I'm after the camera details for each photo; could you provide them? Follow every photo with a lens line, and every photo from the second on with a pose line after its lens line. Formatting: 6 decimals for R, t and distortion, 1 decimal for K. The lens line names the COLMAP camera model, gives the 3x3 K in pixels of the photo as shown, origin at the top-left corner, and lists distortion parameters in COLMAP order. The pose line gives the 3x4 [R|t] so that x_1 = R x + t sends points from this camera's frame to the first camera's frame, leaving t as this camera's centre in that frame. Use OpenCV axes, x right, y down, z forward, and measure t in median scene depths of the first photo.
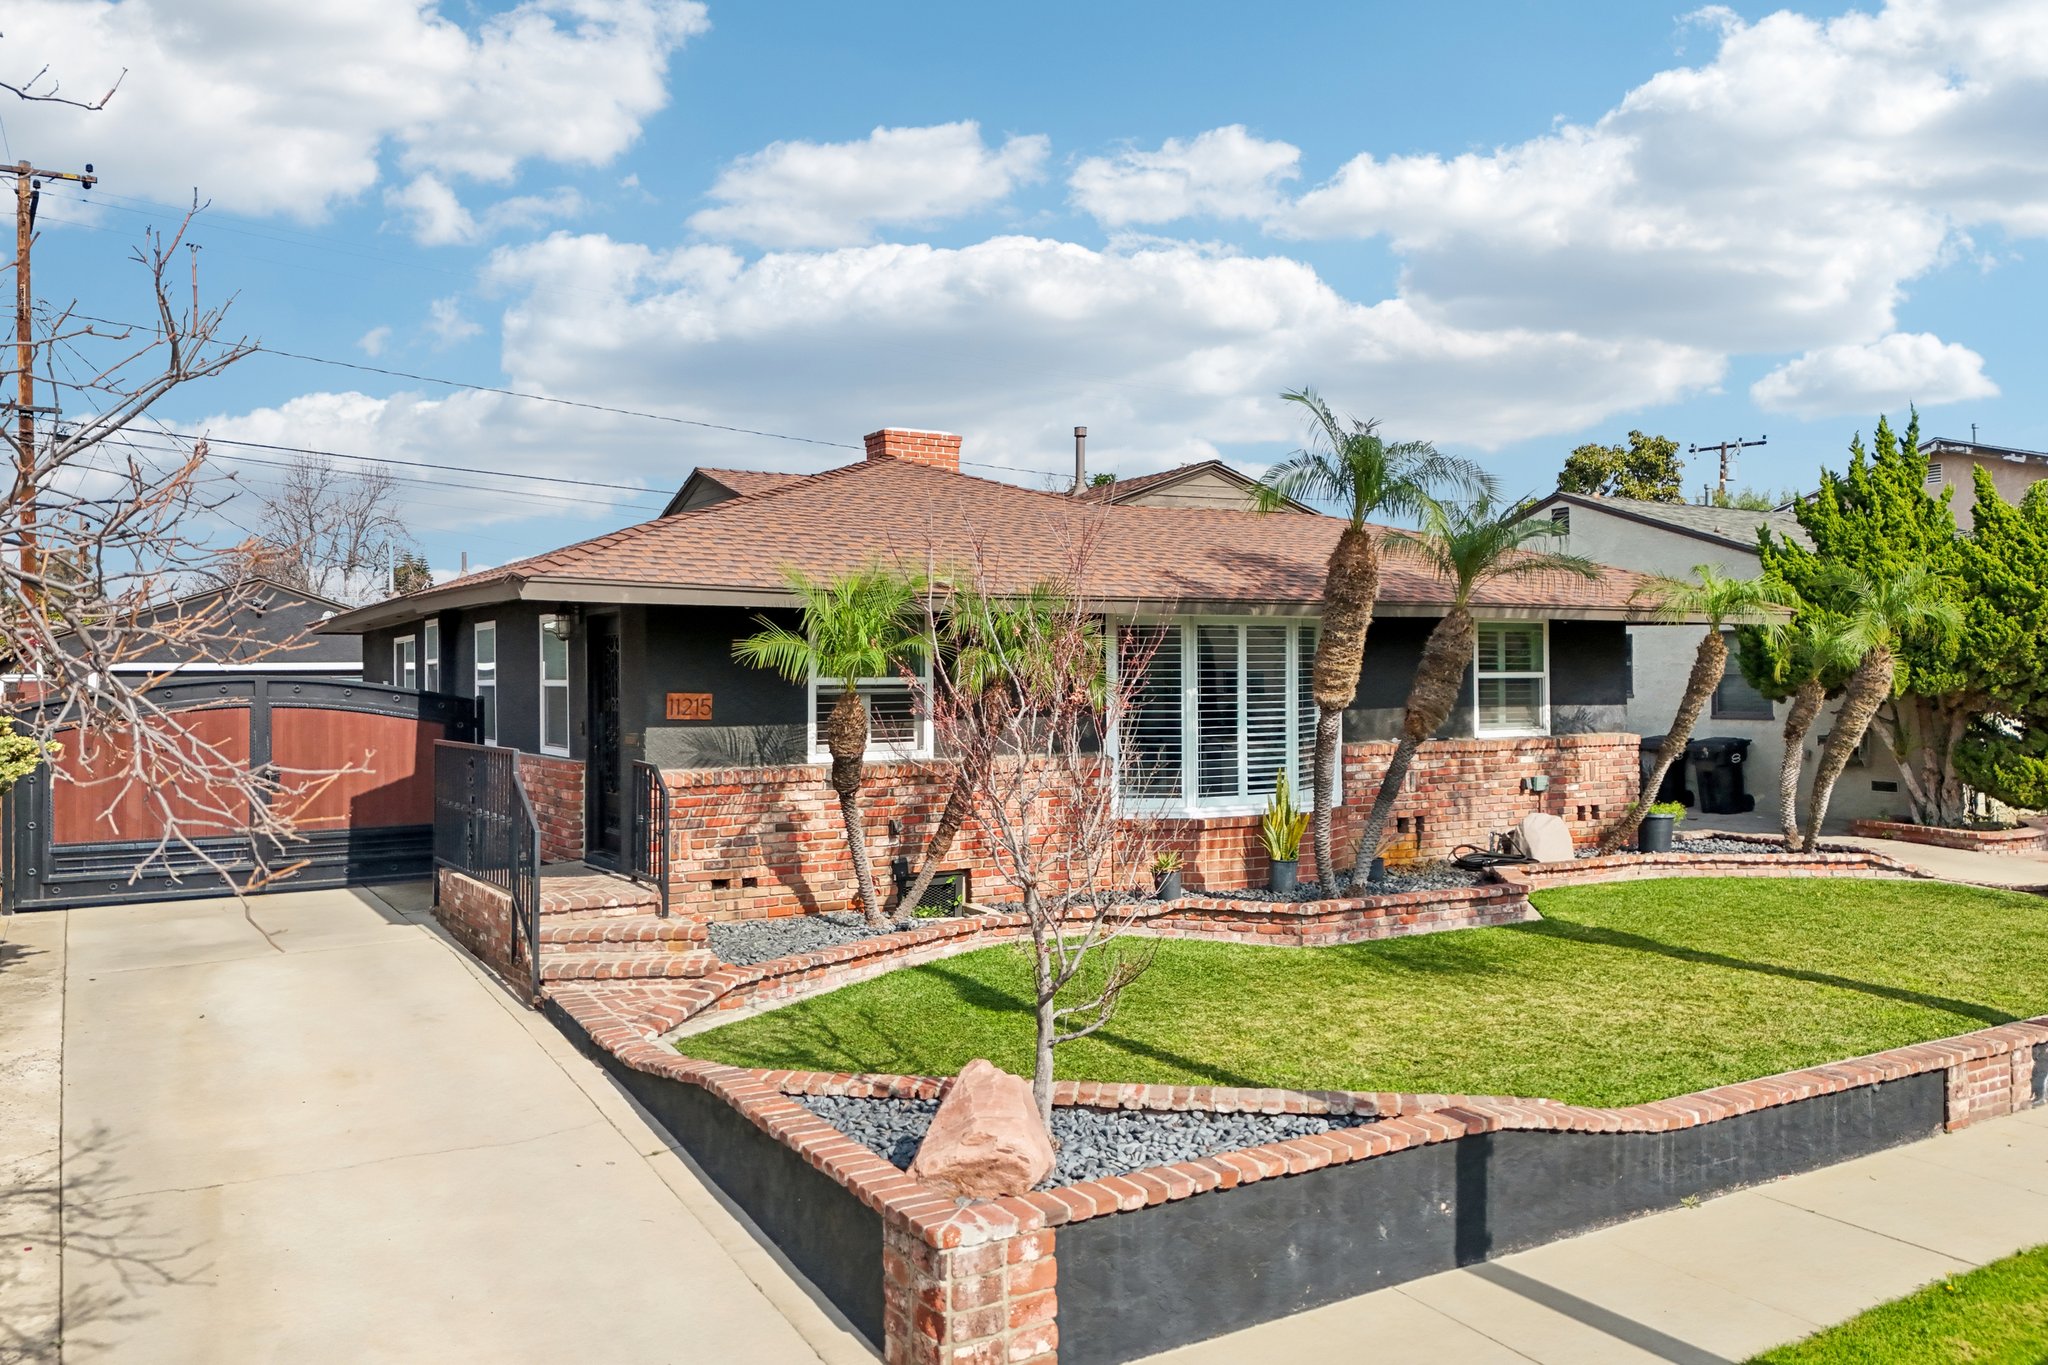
lens RADIAL K [[1529.5, 0, 1024.0], [0, 1529.5, 682.5], [0, 0, 1]] dist [0.098435, -0.130334]
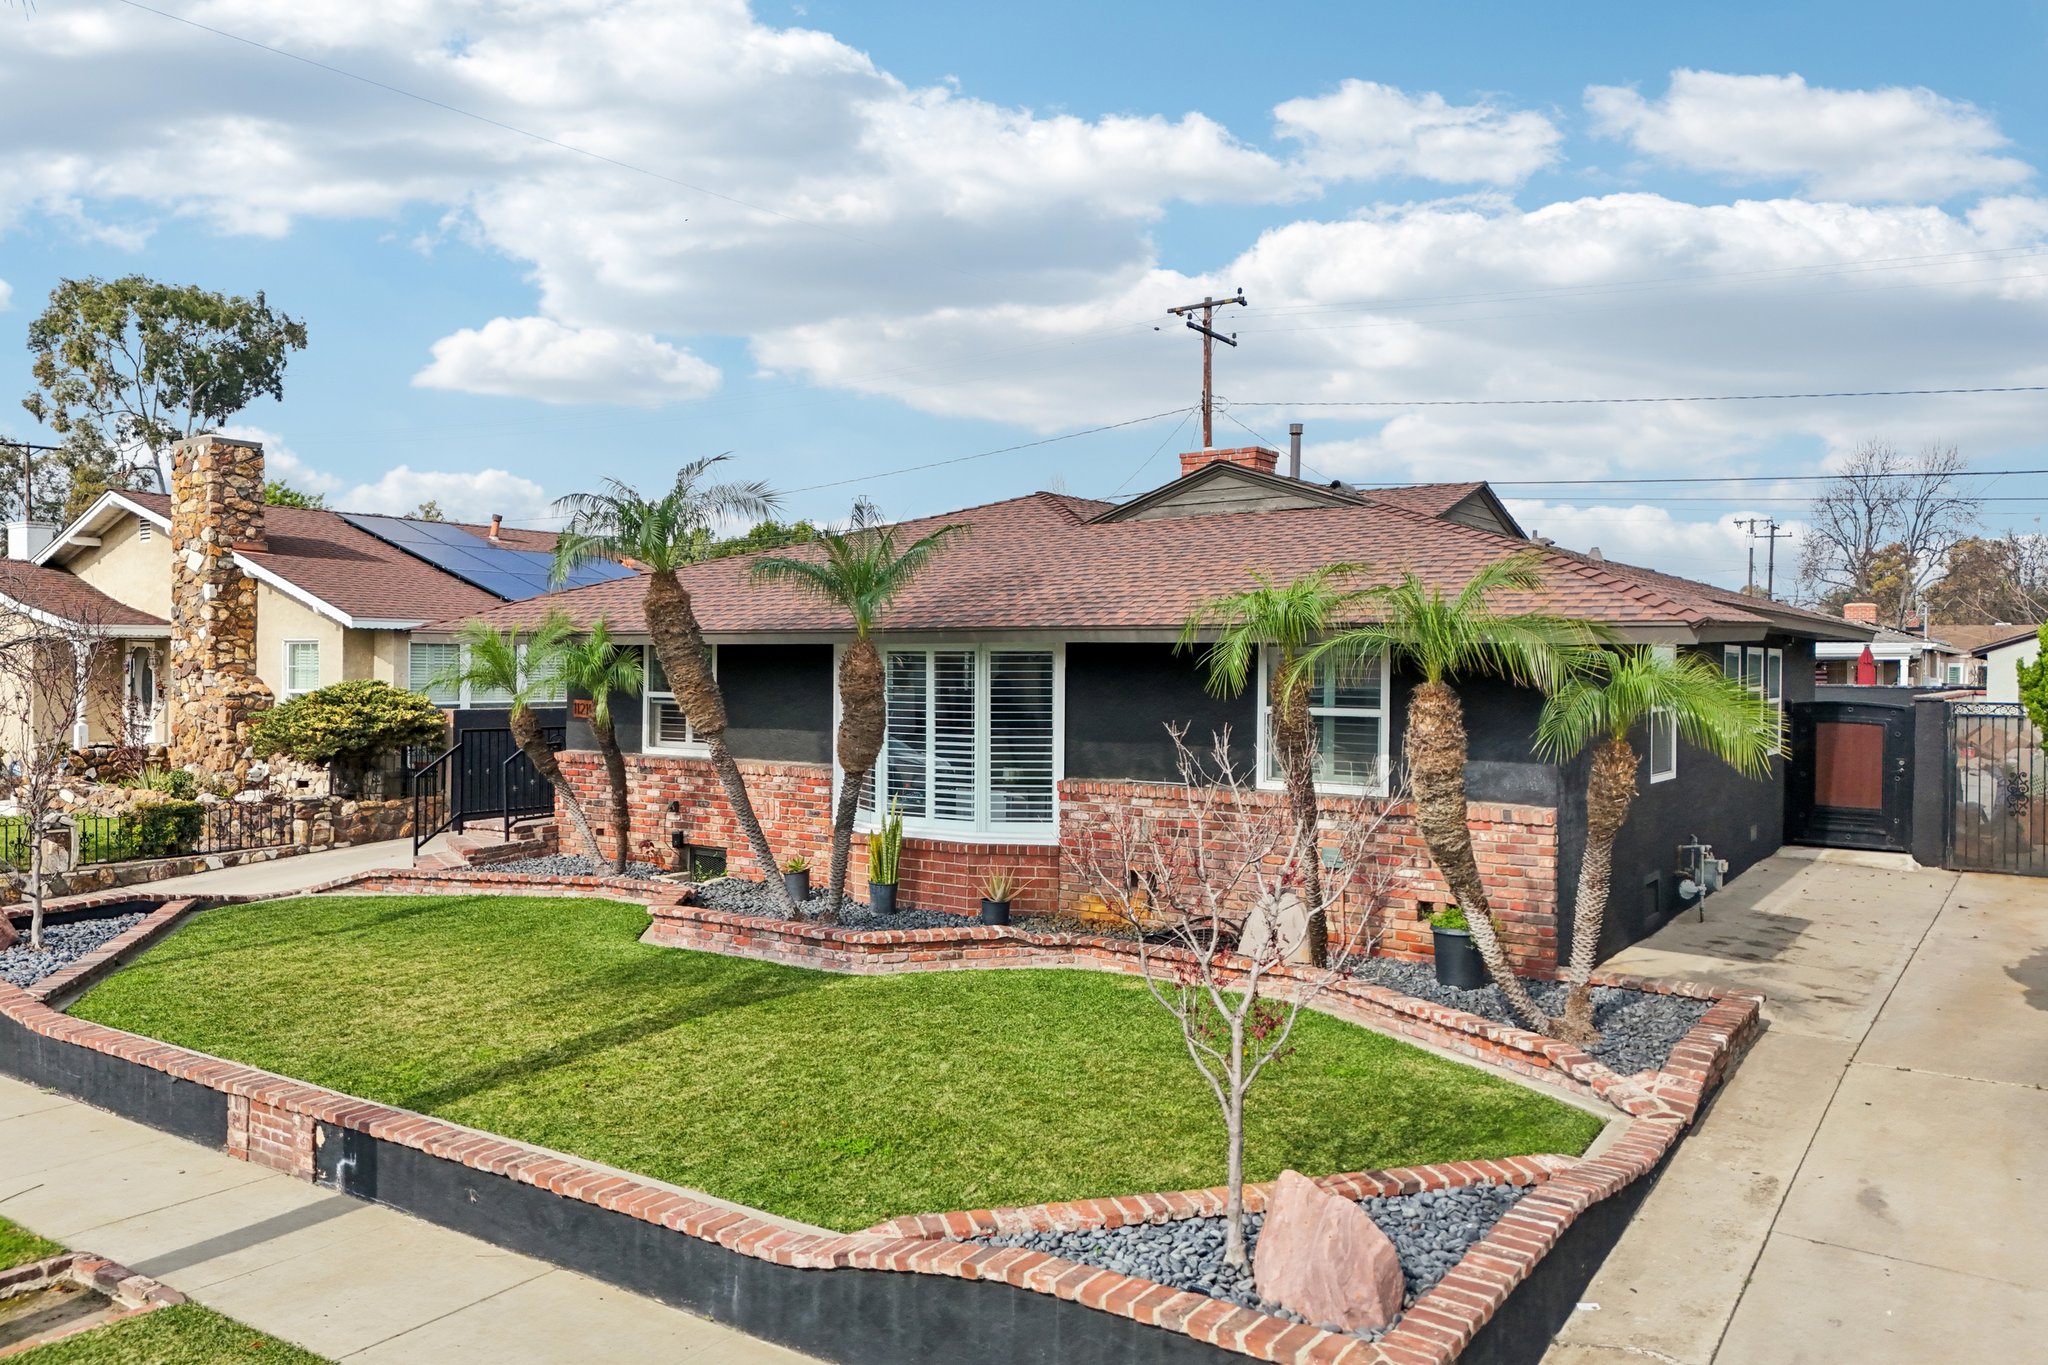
lens RADIAL K [[1498.2, 0, 1029.1], [0, 1498.2, 654.8], [0, 0, 1]] dist [0.049646, -0.006211]
pose [[0.415925, 0.006298, -0.909377, 1.006347], [-0.012933, 0.999916, 0.001010, -0.034513], [0.909307, 0.011341, 0.415971, 0.604592]]
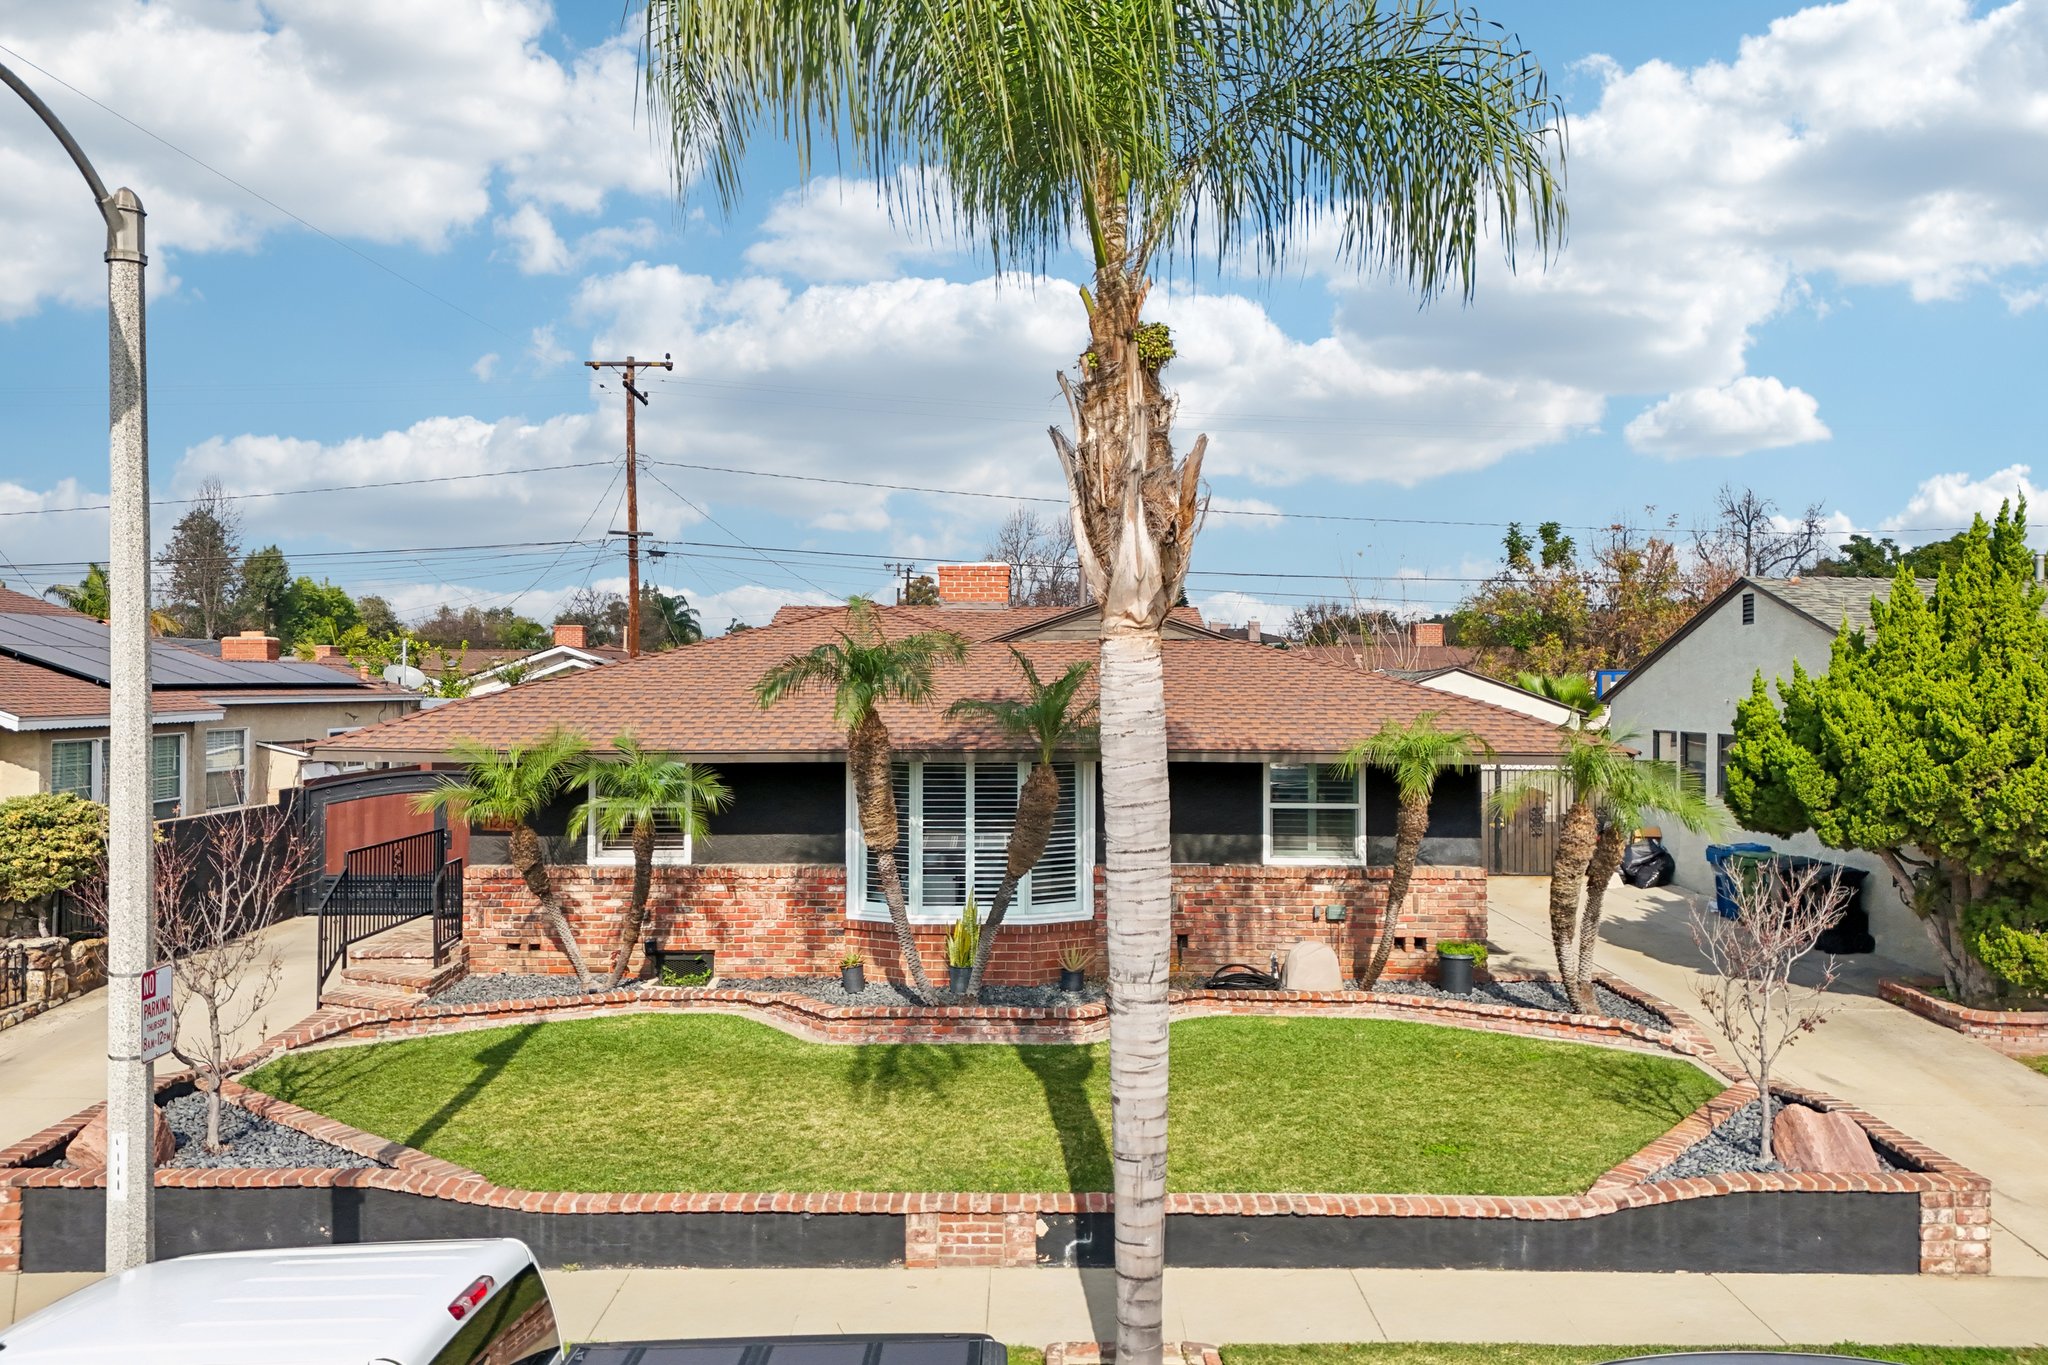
lens RADIAL K [[1499.6, 0, 1024.0], [0, 1499.6, 682.5], [0, 0, 1]] dist [0.101632, -0.125130]
pose [[0.859371, 0.010934, -0.511235, 0.724584], [-0.011067, 0.999935, 0.002782, -0.097125], [0.511232, 0.003267, 0.859436, 0.018281]]
